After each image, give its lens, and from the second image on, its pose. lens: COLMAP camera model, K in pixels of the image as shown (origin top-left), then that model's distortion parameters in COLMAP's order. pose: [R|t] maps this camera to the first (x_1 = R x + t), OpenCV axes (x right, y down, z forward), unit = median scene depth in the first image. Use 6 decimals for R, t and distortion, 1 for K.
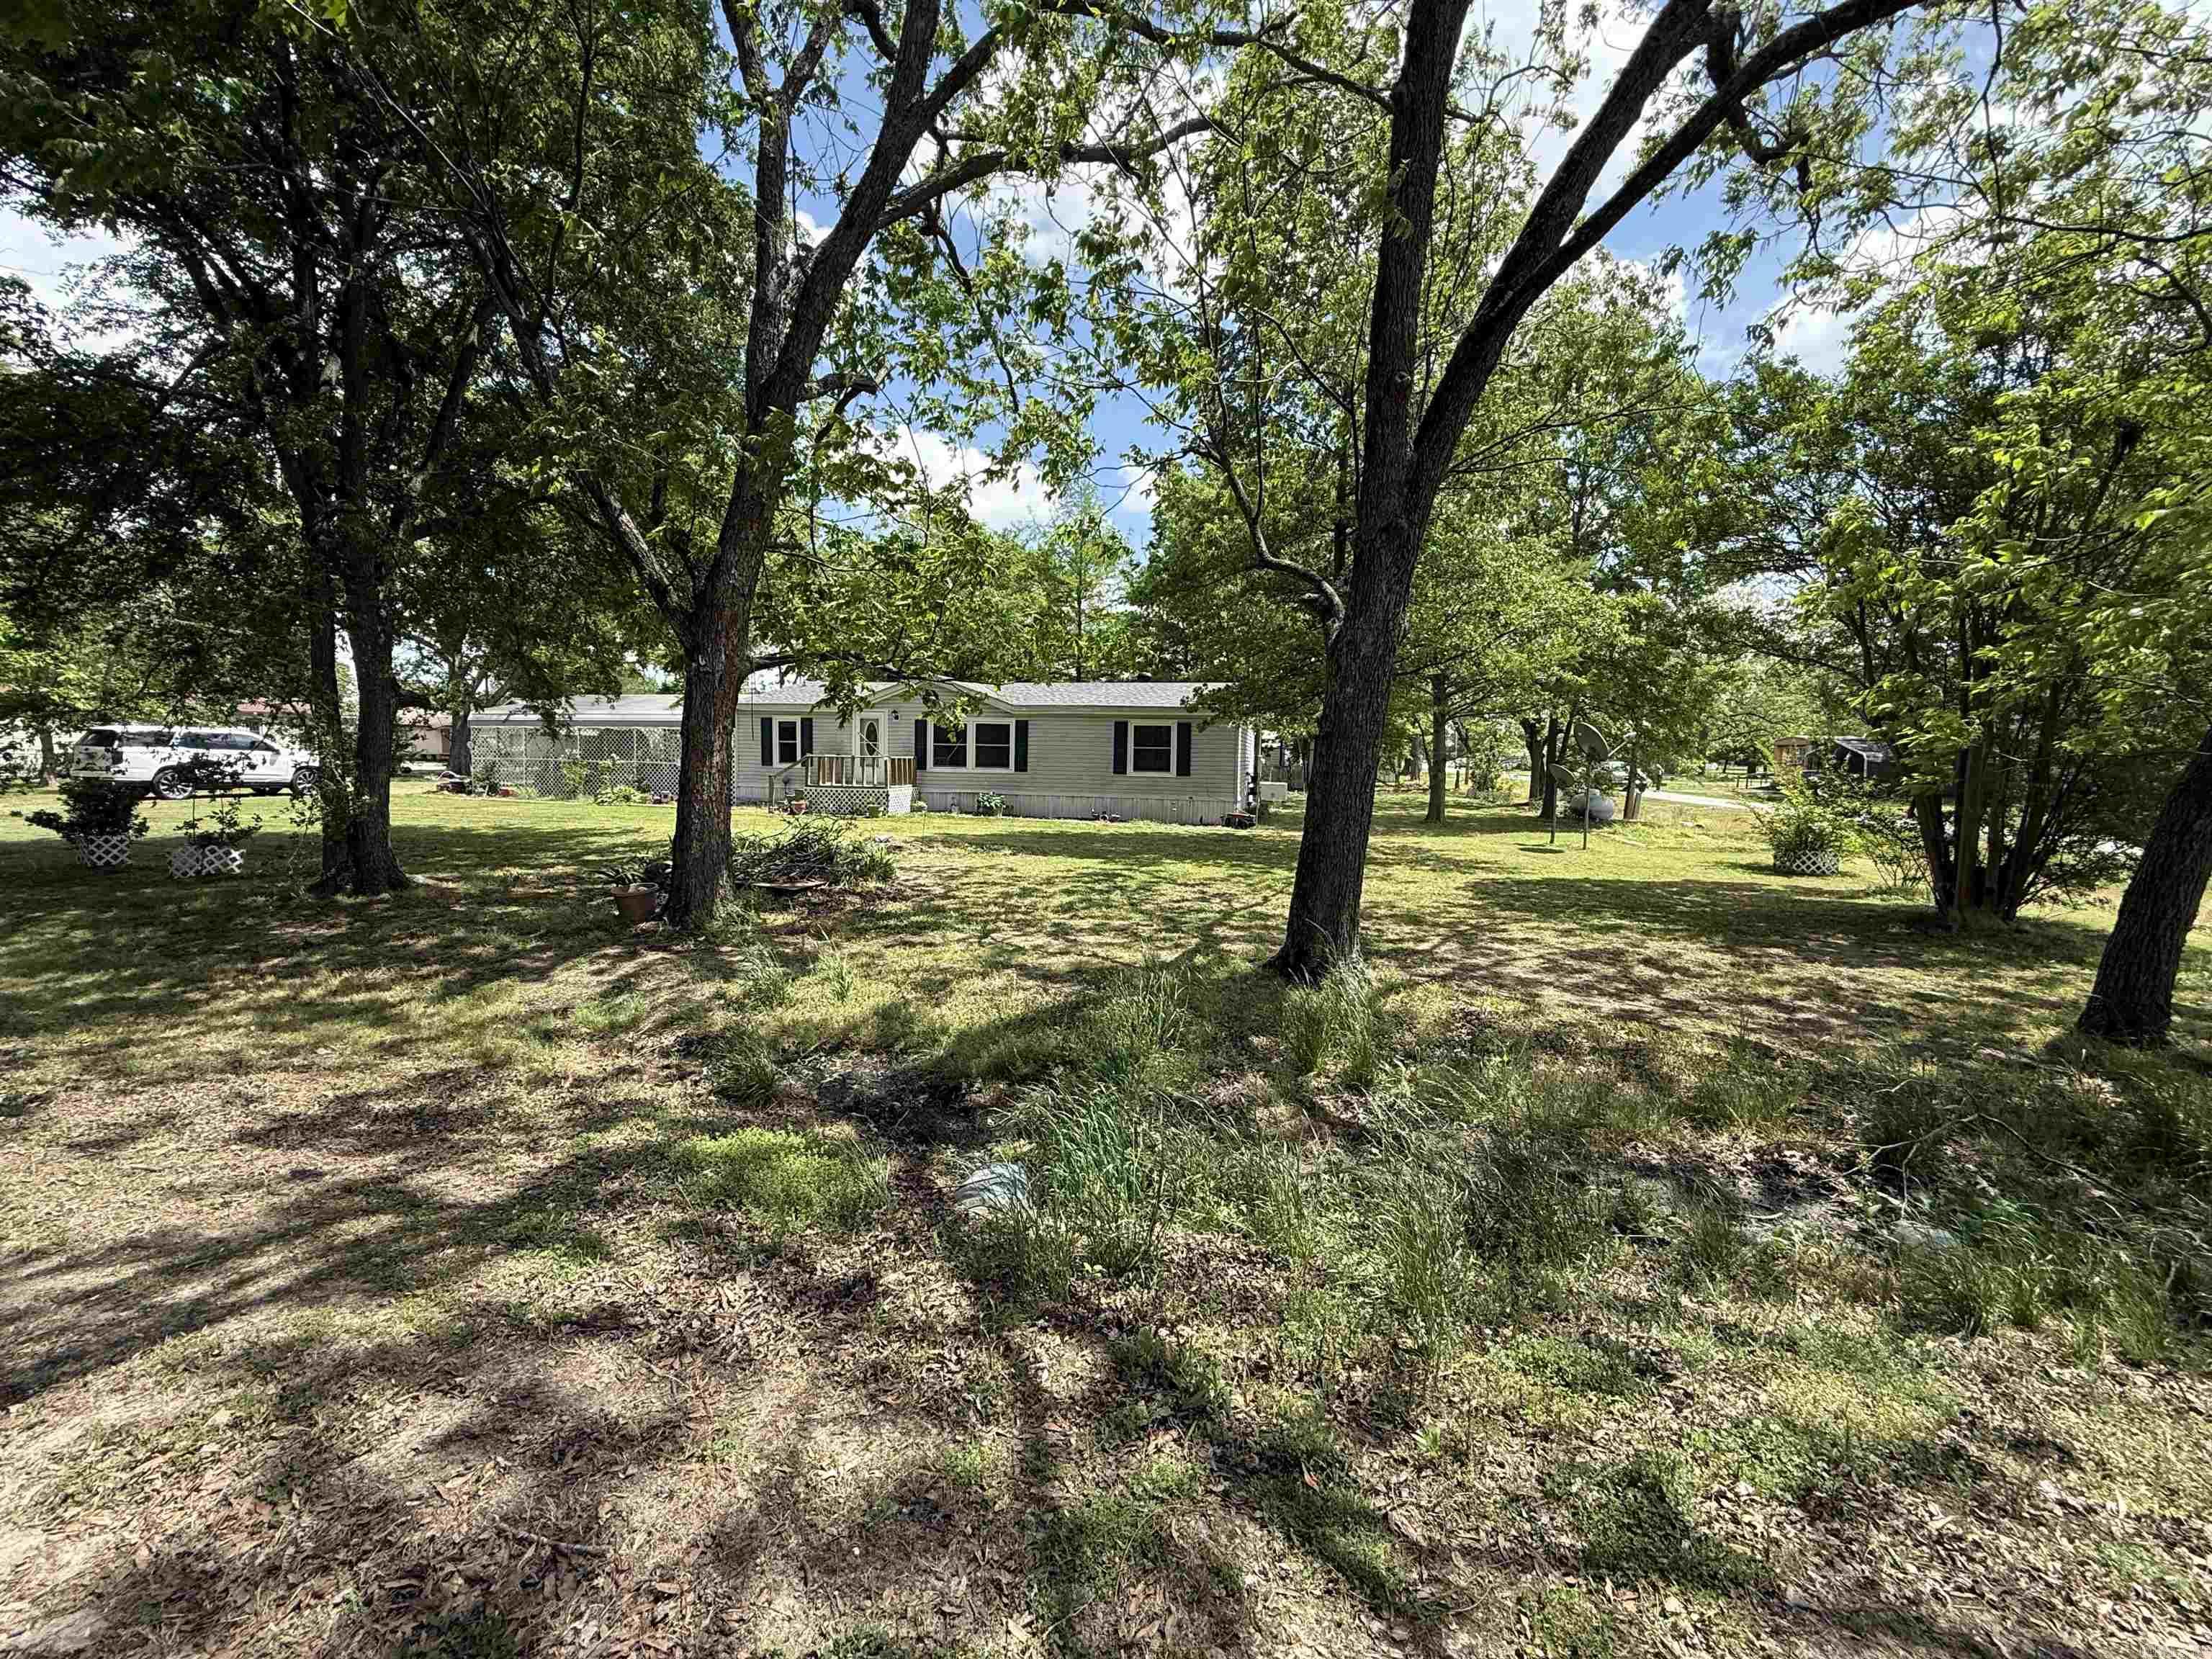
lens RADIAL K [[880.4, 0, 1106.0], [0, 880.4, 829.5], [0, 0, 1]] dist [0.000939, -0.000225]
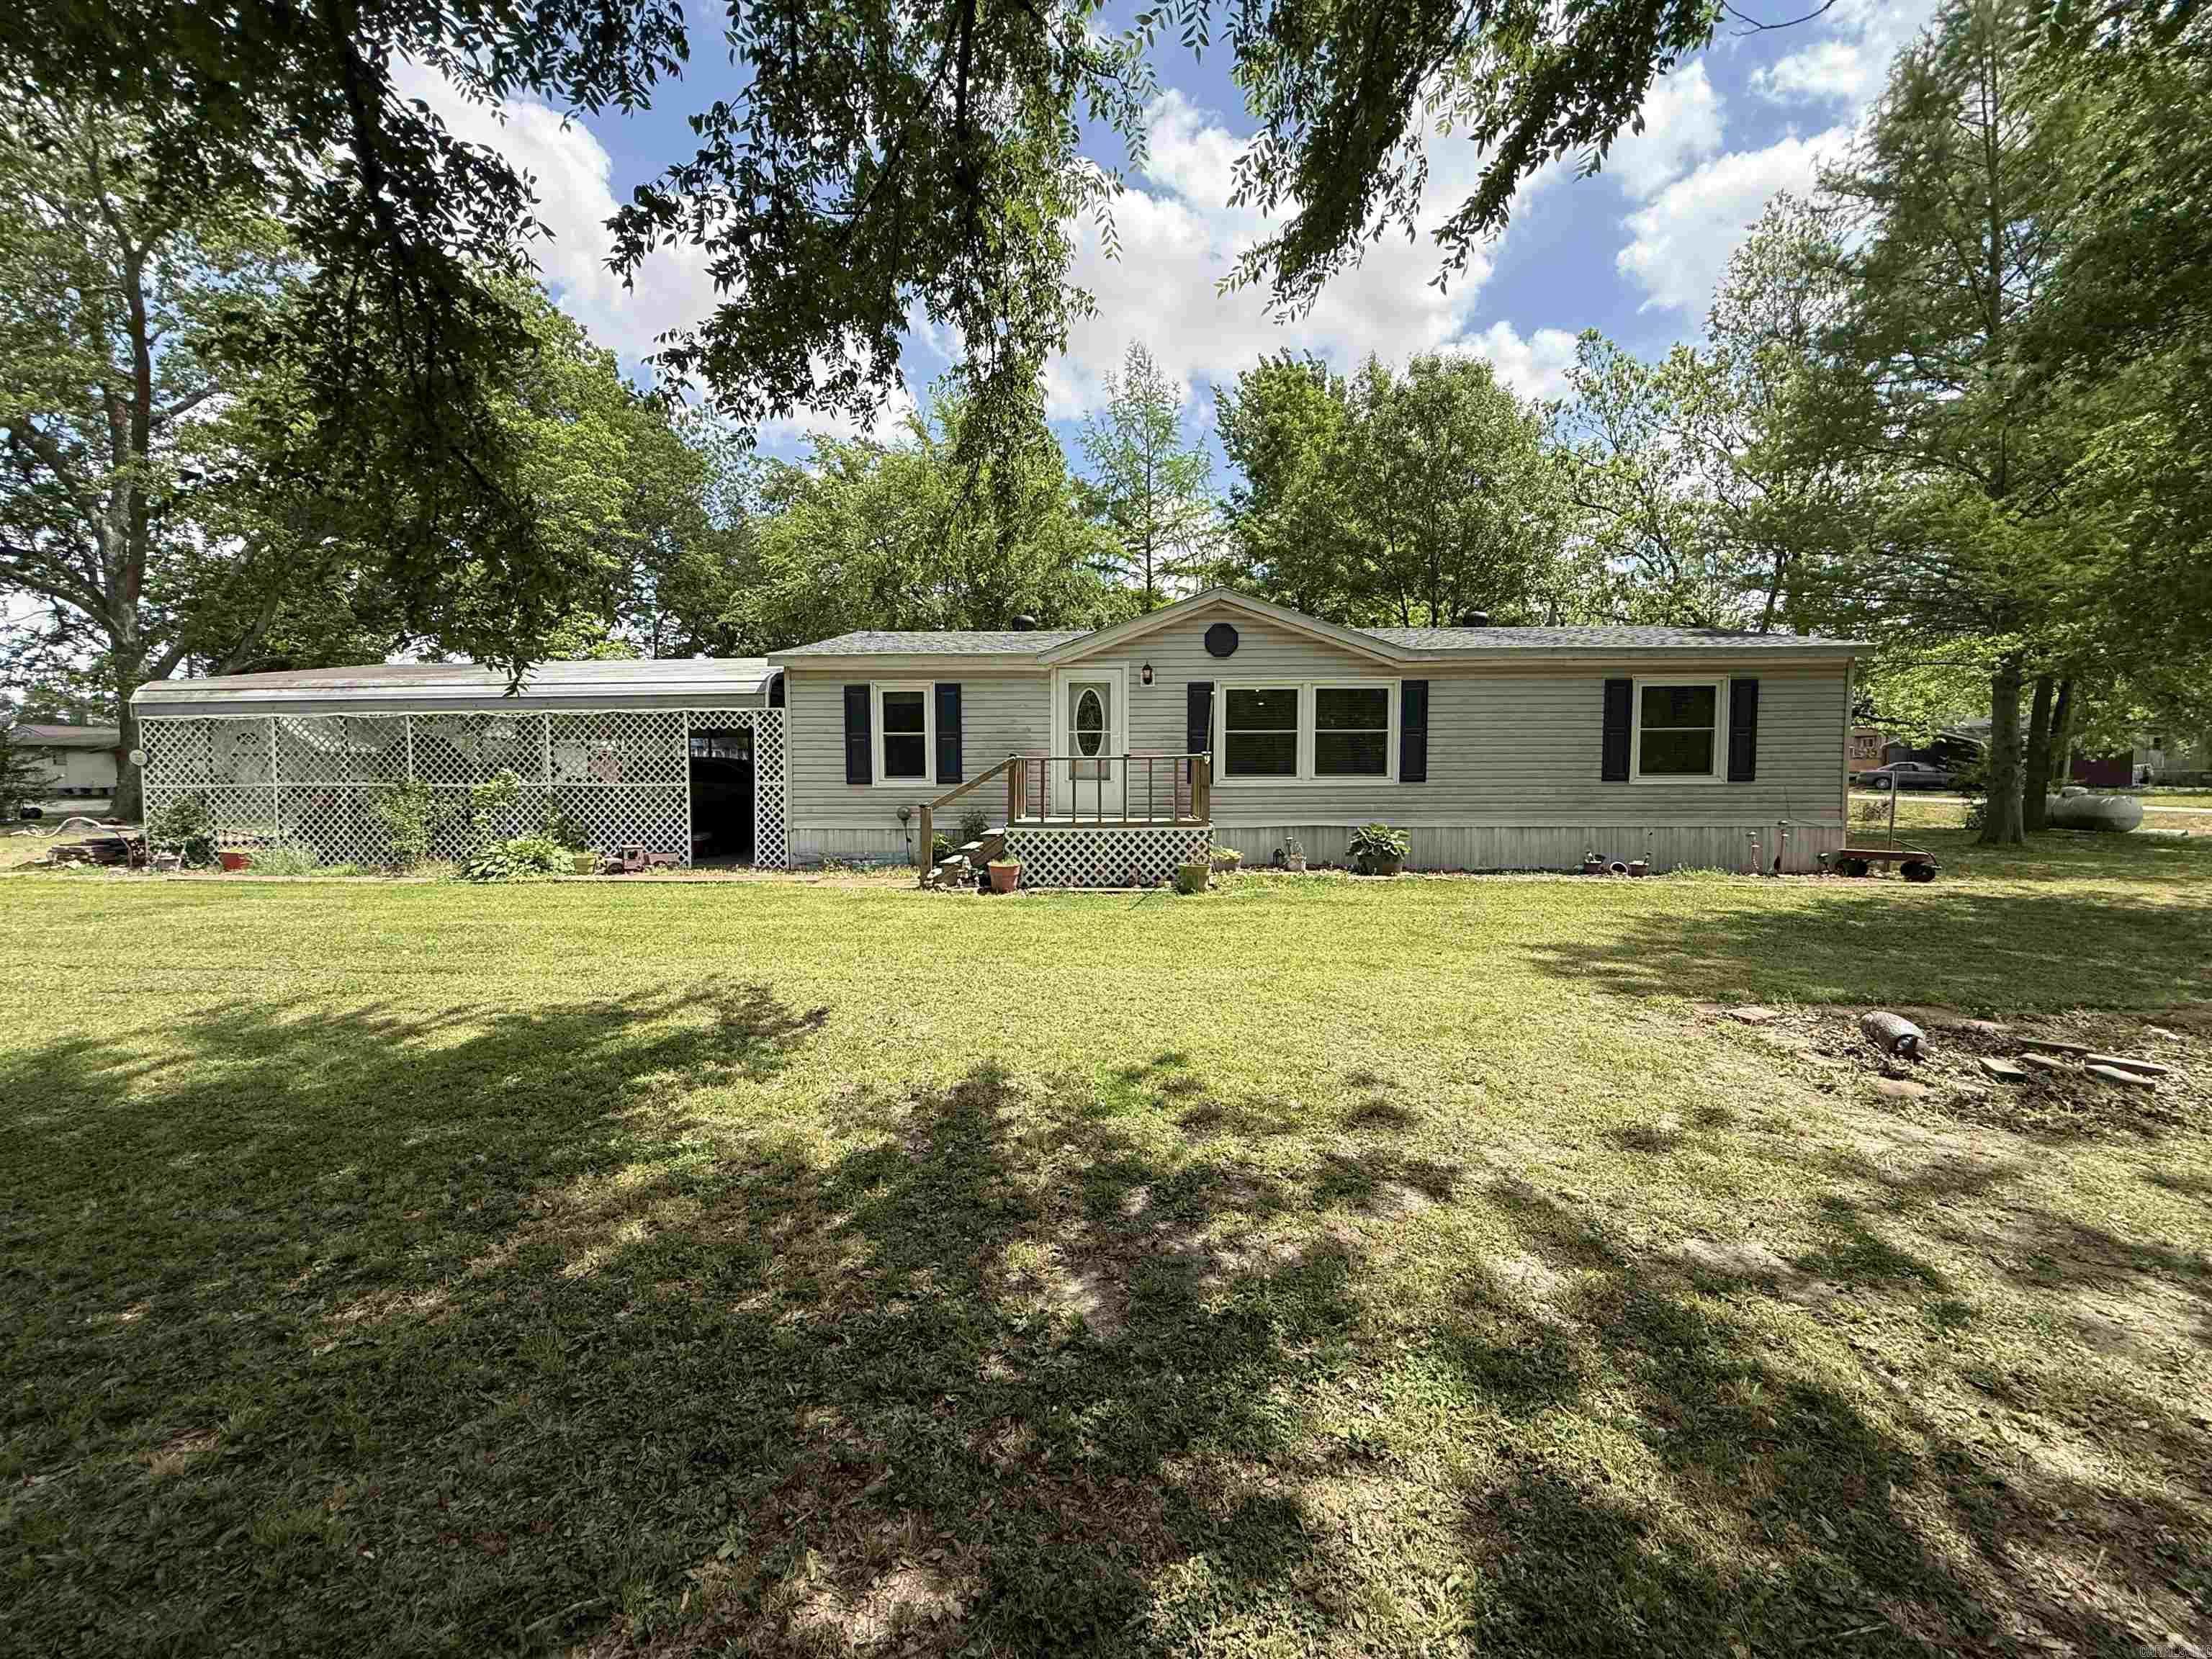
lens RADIAL K [[880.4, 0, 1106.0], [0, 880.4, 829.5], [0, 0, 1]] dist [0.000939, -0.000225]
pose [[0.981939, -0.036537, 0.185636, -0.357969], [0.039250, 0.999169, -0.010959, -0.038518], [-0.185081, 0.018048, 0.982558, 0.521767]]
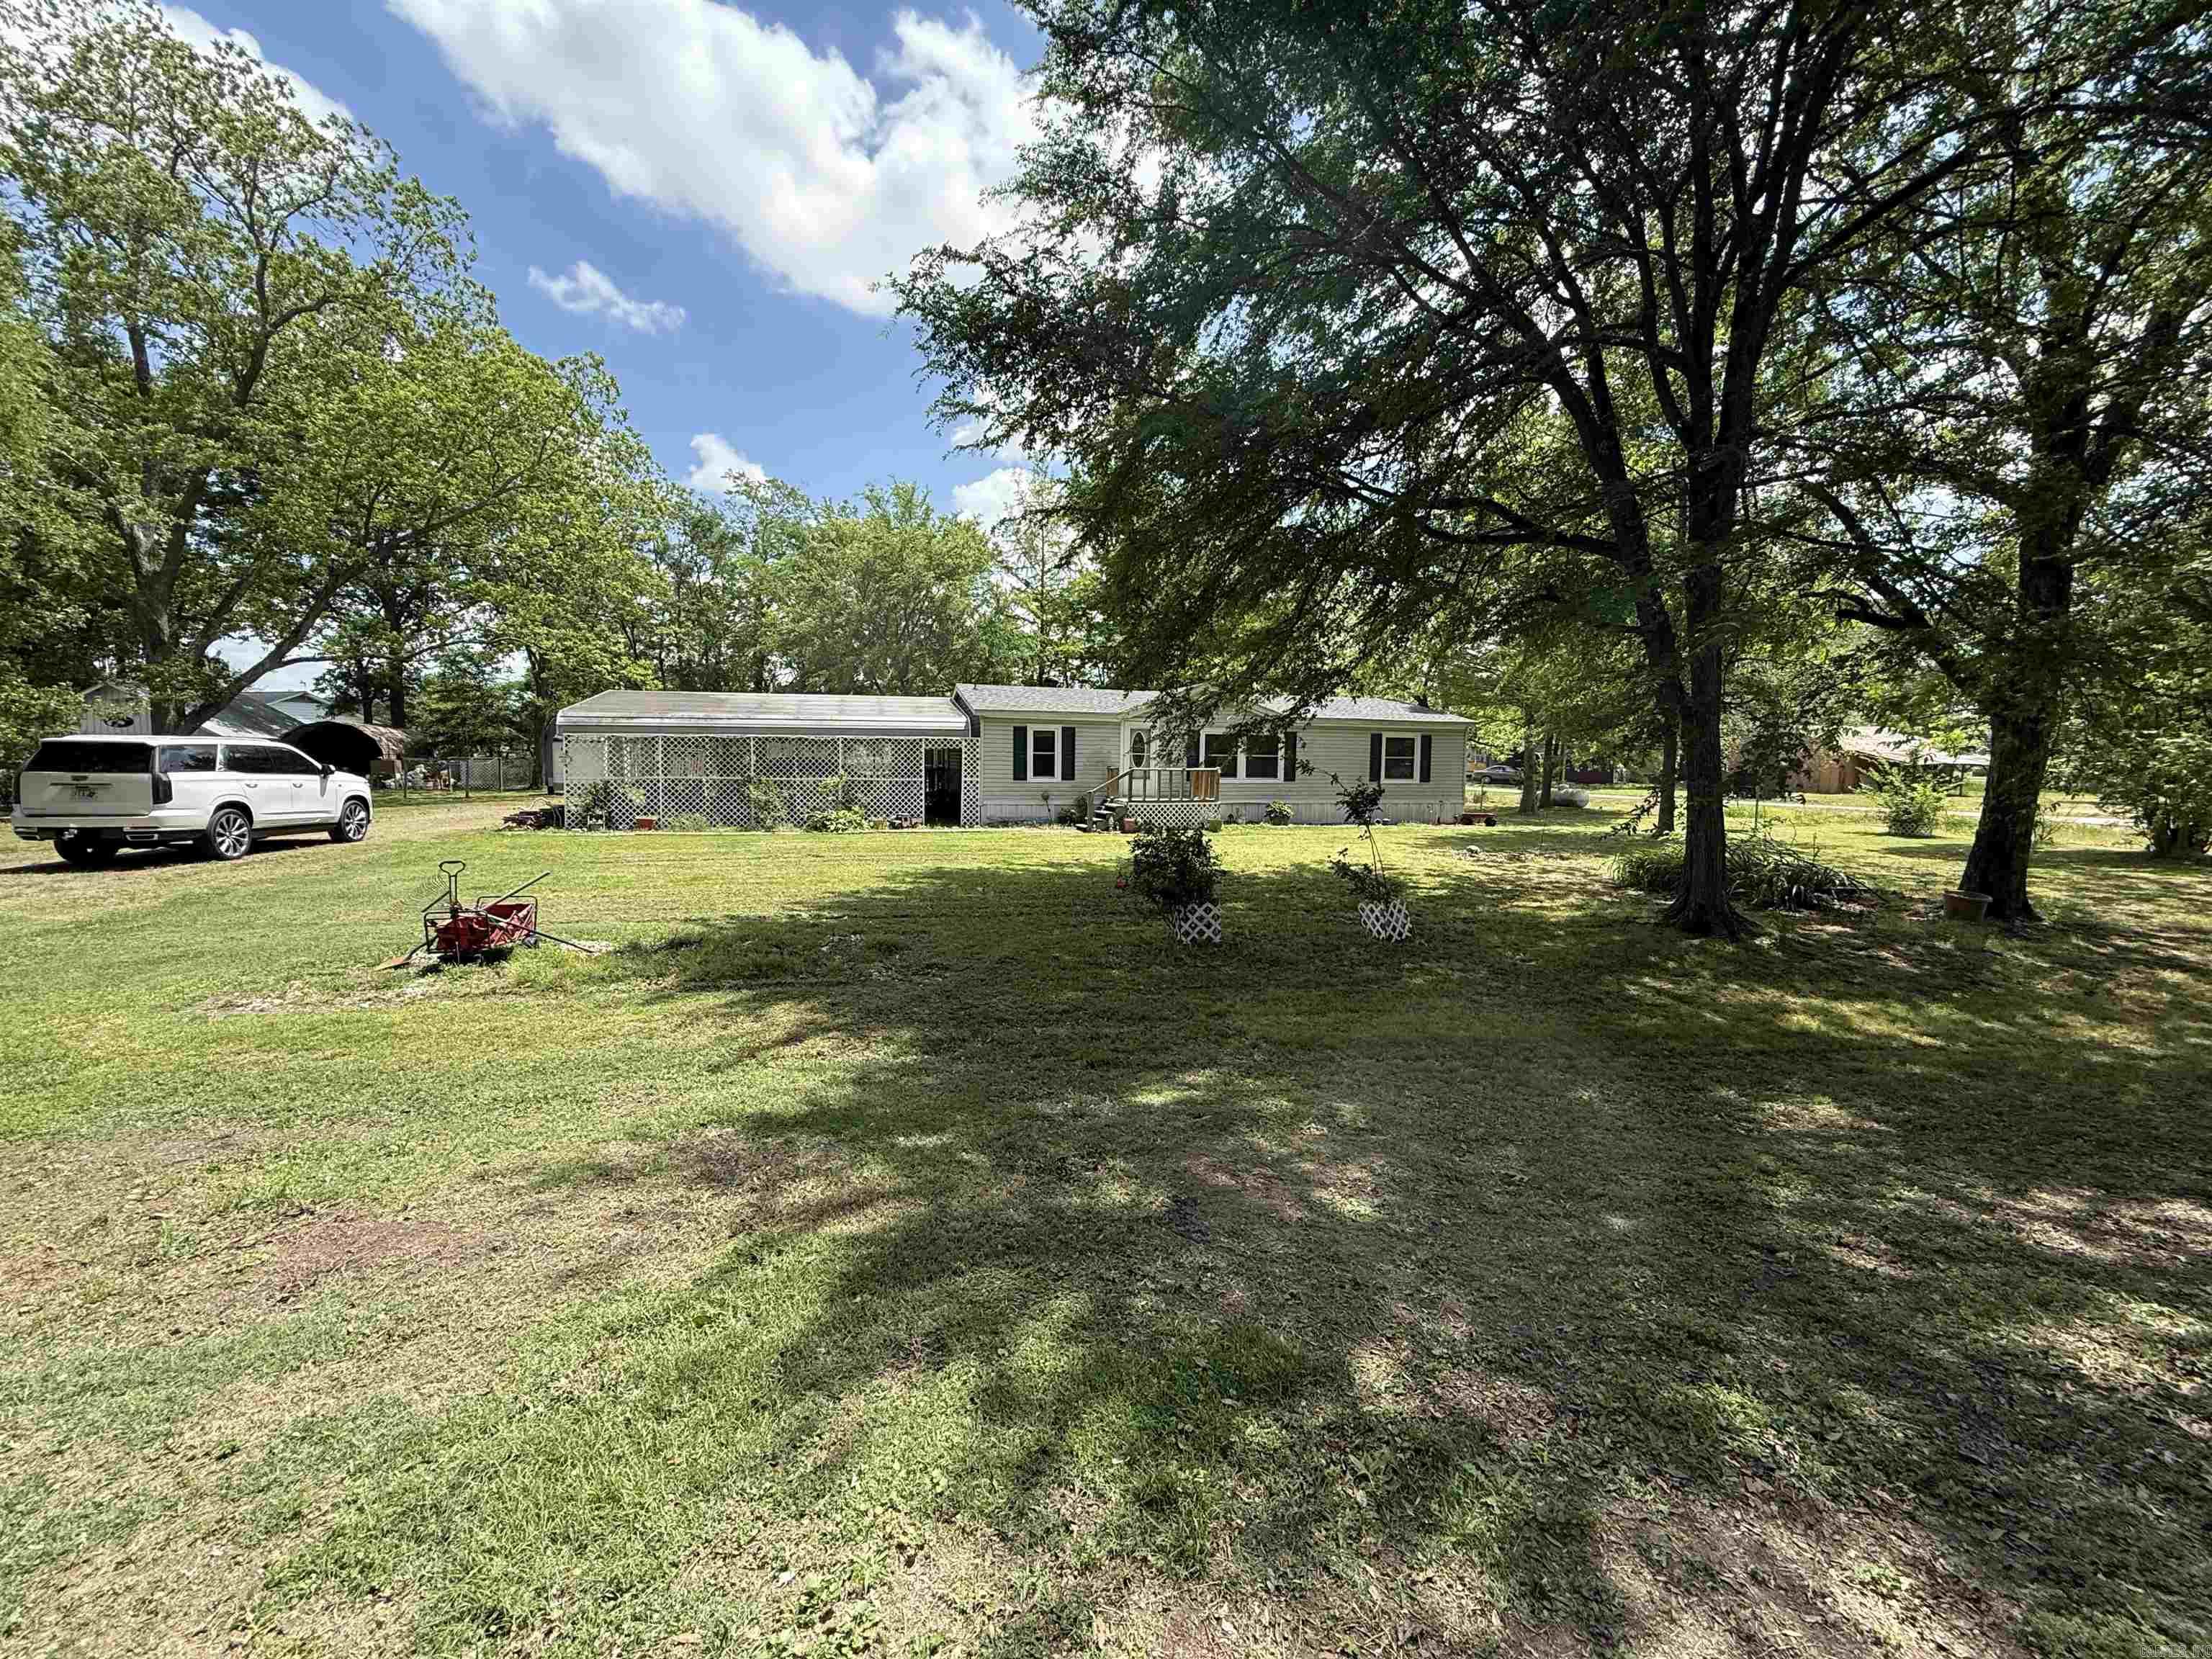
lens RADIAL K [[880.4, 0, 1106.0], [0, 880.4, 829.5], [0, 0, 1]] dist [0.000939, -0.000225]
pose [[0.878364, -0.048006, 0.475575, -0.767346], [0.045028, 0.998830, 0.017661, -0.036066], [-0.475866, 0.005902, 0.879498, 0.184742]]
